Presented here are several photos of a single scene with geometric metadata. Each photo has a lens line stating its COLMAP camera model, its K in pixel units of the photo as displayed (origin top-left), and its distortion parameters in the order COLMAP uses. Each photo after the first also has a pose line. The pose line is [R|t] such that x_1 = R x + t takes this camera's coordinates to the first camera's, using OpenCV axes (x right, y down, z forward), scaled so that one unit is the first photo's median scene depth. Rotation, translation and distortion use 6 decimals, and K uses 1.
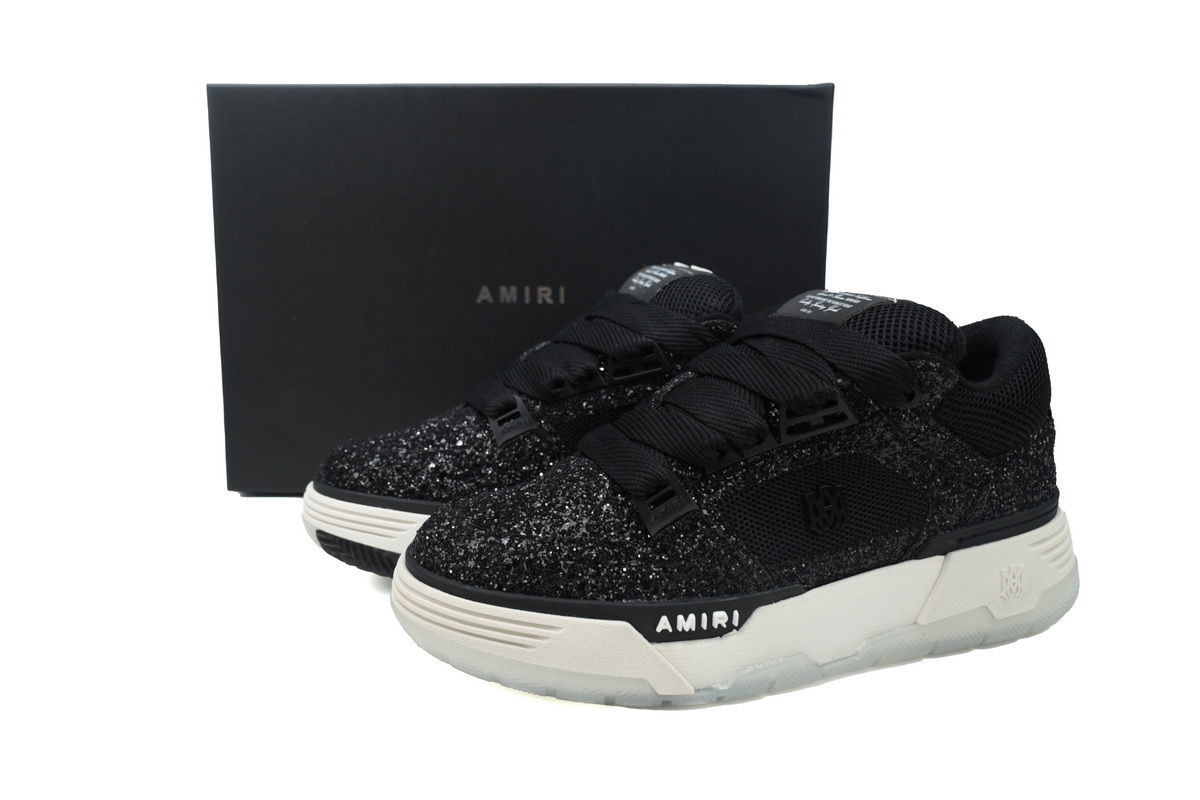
lens RADIAL K [[1075.4, 0, 599.8], [0, 1075.4, 398.3], [0, 0, 1]] dist [0.016489, -0.006040]
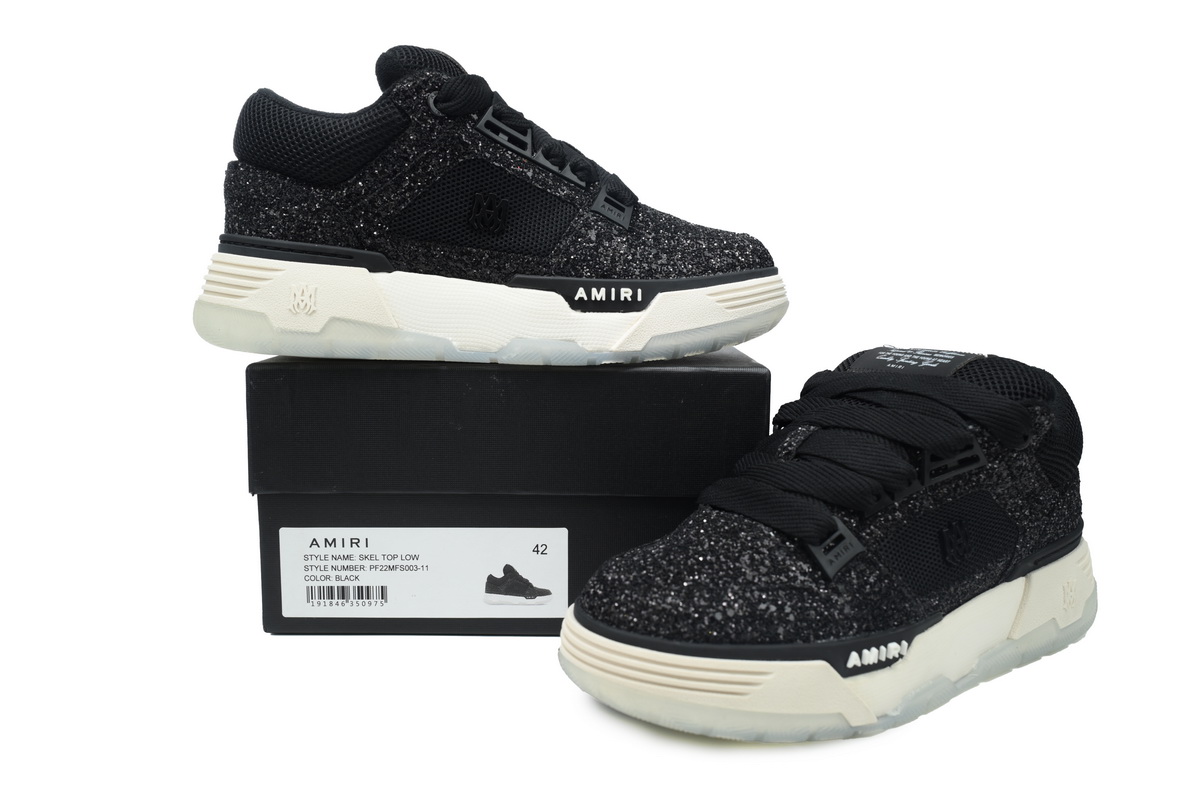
lens RADIAL K [[1075.4, 0, 598.8], [0, 1075.4, 403.4], [0, 0, 1]] dist [0.016489, -0.006040]
pose [[0.954801, -0.032525, 0.295461, -0.479393], [0.046396, 0.998120, -0.040058, -0.013878], [-0.293603, 0.051956, 0.954514, 0.032119]]
